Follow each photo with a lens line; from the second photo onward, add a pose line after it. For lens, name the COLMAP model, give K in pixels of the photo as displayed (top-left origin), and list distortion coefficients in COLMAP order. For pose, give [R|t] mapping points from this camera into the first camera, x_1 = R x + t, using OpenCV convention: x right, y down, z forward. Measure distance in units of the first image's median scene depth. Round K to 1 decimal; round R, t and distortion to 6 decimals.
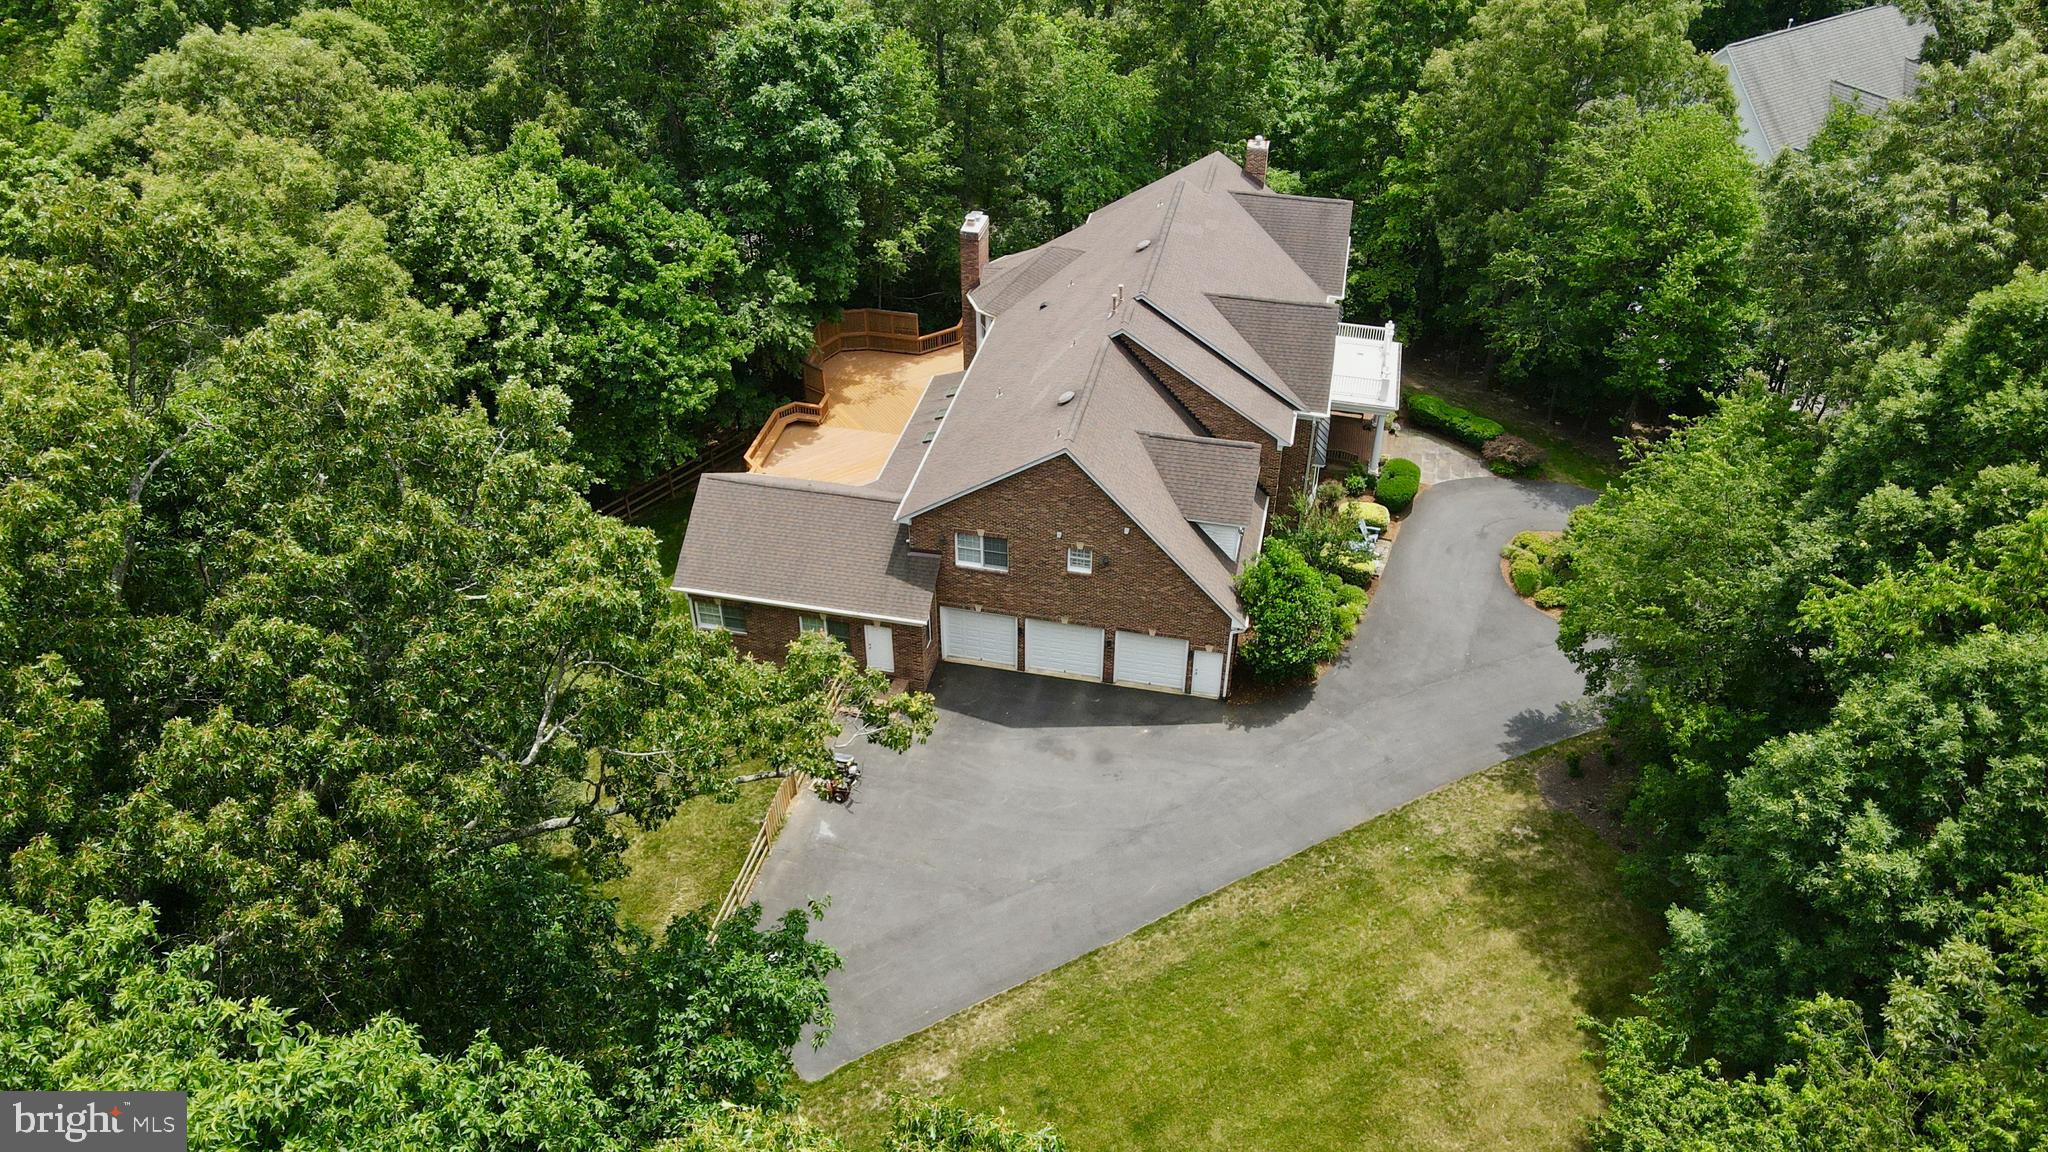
lens RADIAL K [[1405.6, 0, 1024.0], [0, 1405.6, 576.0], [0, 0, 1]] dist [-0.000597, 0.001390]
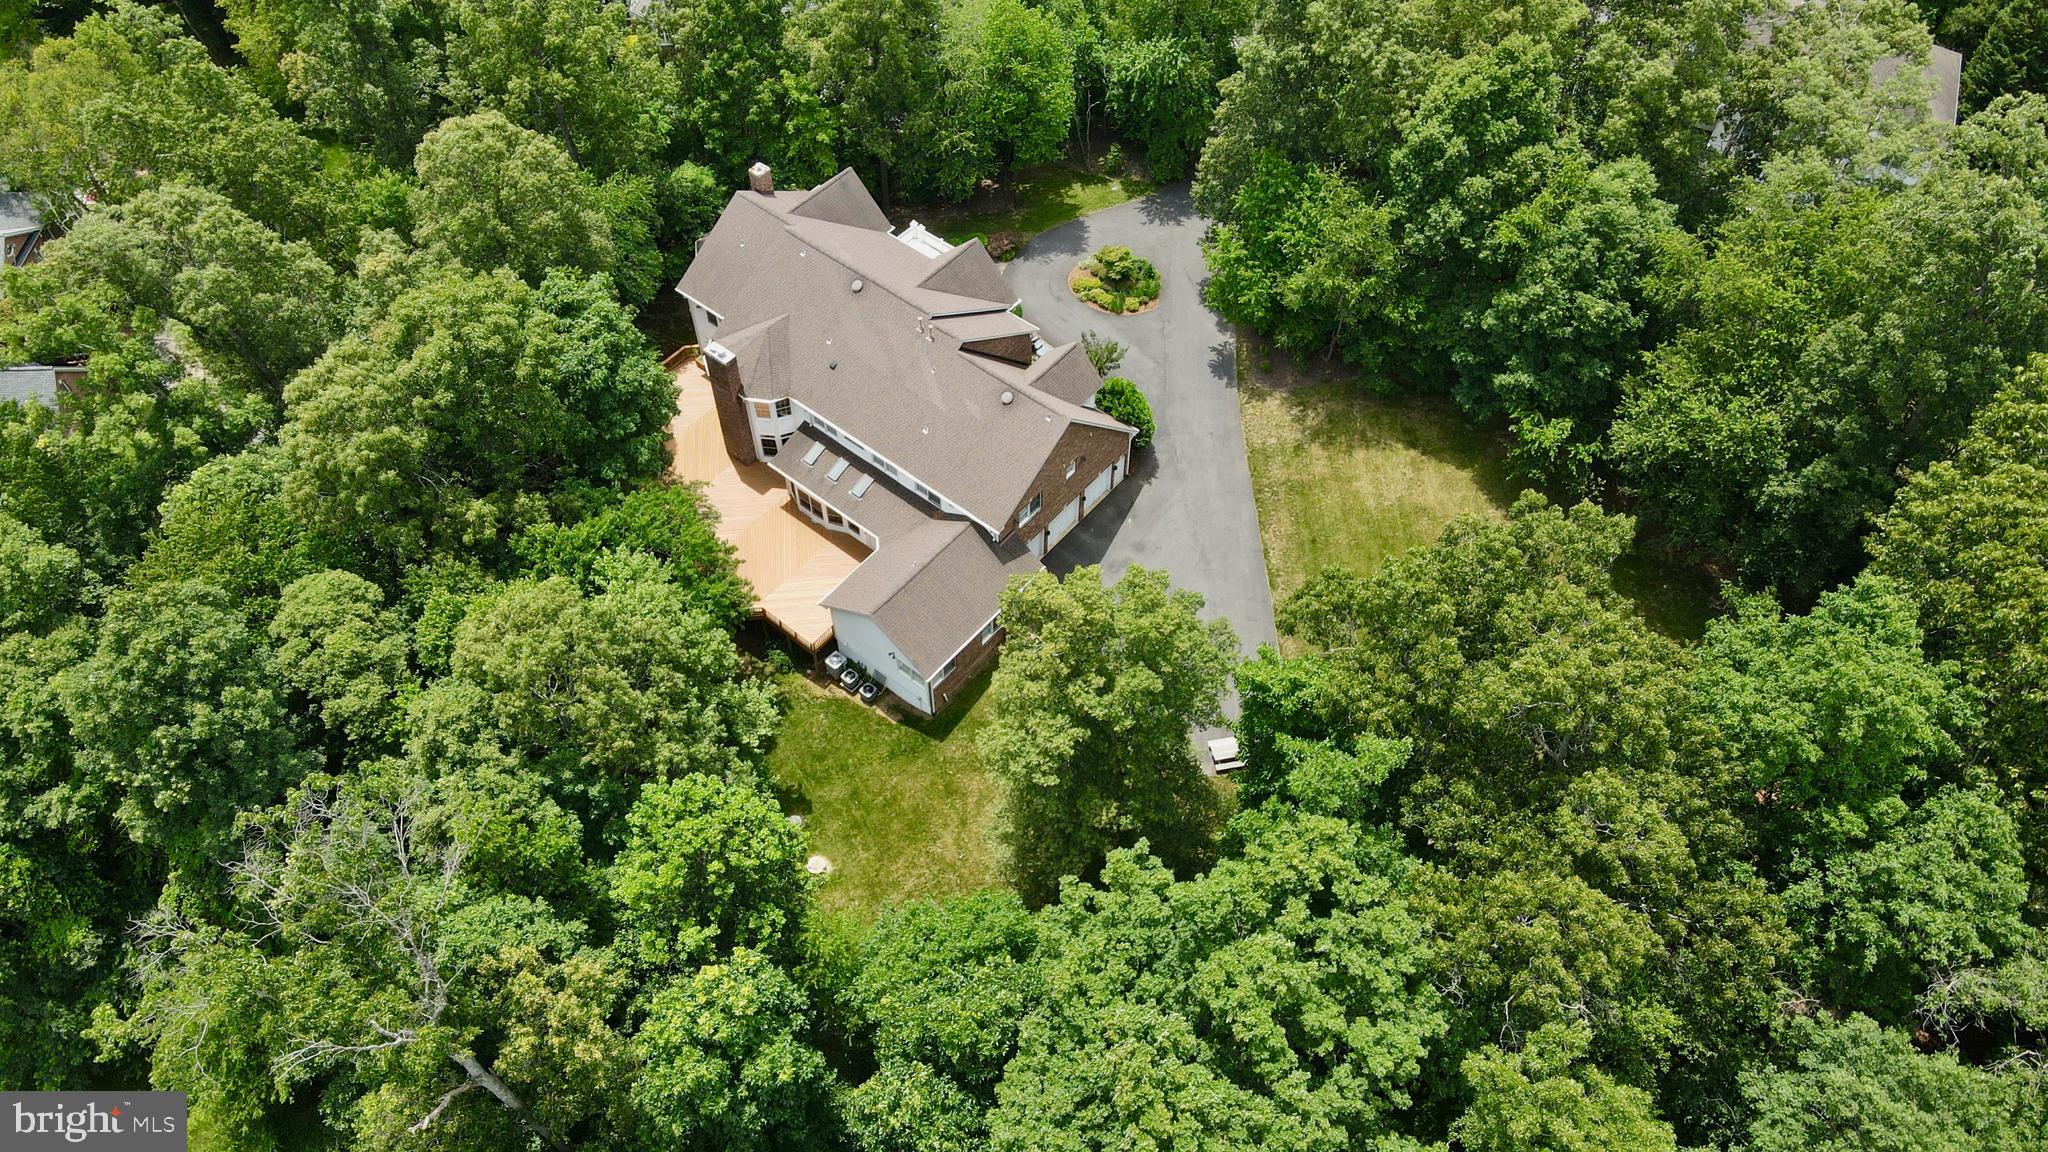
lens RADIAL K [[1405.6, 0, 1024.0], [0, 1405.6, 576.0], [0, 0, 1]] dist [-0.000597, 0.001390]
pose [[0.435439, -0.719147, 0.541498, -0.959239], [0.539461, 0.690004, 0.482572, -0.752709], [-0.720676, 0.081986, 0.688407, -0.015199]]
